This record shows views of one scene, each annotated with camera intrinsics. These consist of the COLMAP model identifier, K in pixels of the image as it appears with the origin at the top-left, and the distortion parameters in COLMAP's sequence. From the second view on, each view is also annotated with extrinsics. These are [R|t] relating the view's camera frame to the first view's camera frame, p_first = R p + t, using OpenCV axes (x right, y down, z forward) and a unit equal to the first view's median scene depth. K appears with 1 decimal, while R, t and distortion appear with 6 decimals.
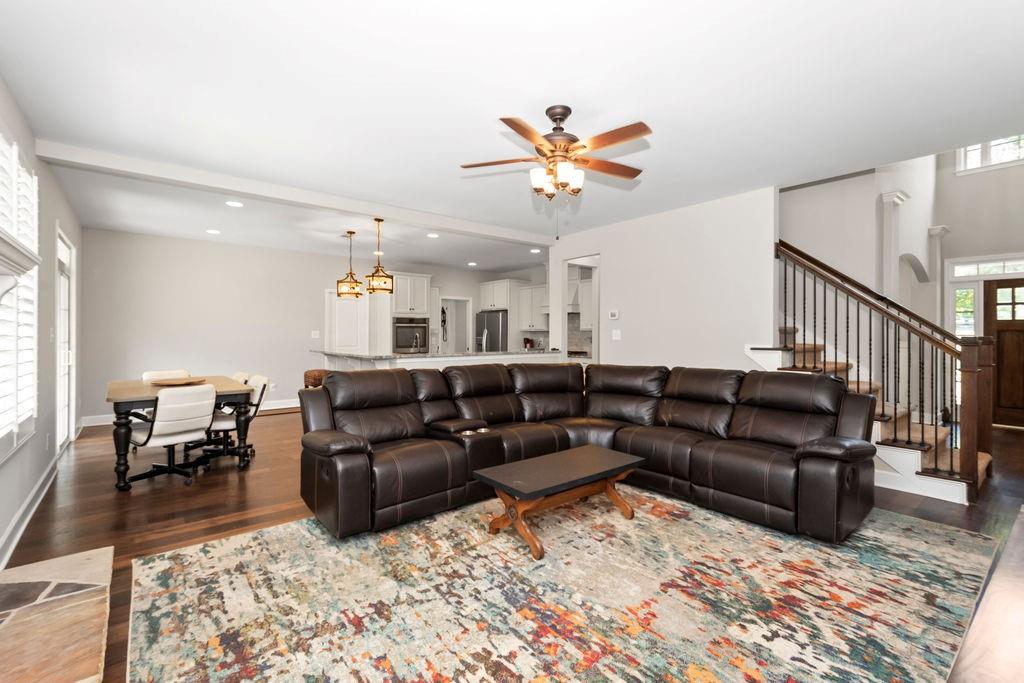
lens RADIAL K [[449.2, 0, 514.4], [0, 449.2, 352.4], [0, 0, 1]] dist [0.003910, -0.000062]
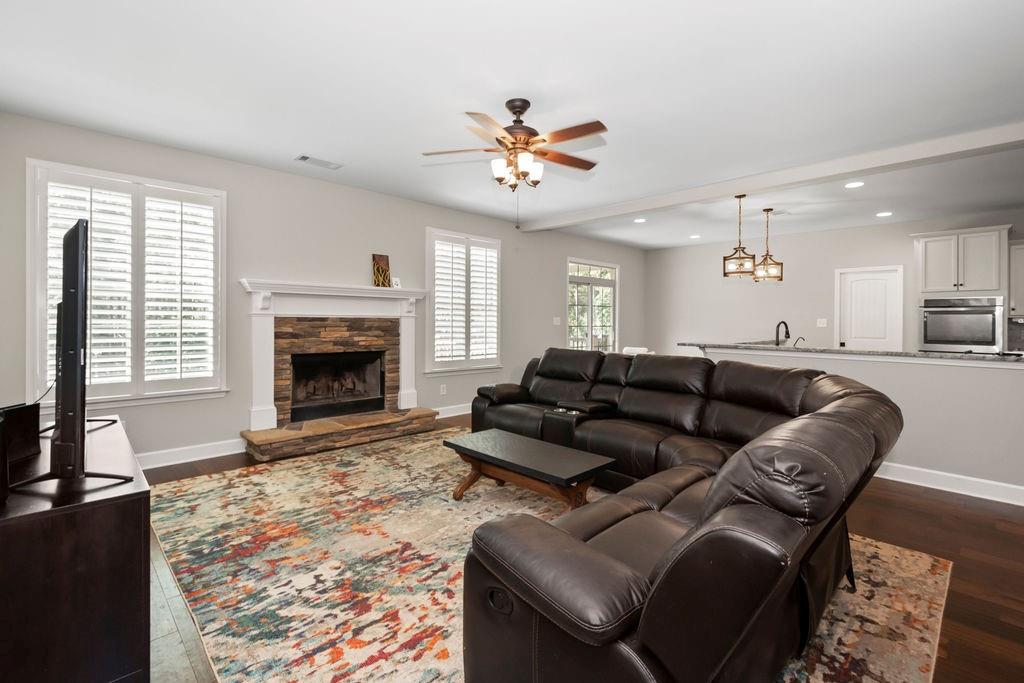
lens RADIAL K [[474.3, 0, 508.0], [0, 474.3, 321.3], [0, 0, 1]] dist [0.000722, 0.000140]
pose [[0.077896, -0.000032, -0.996962, 1.609473], [-0.050934, 0.998694, -0.004012, -0.032558], [0.995660, 0.051091, 0.077792, 1.206154]]
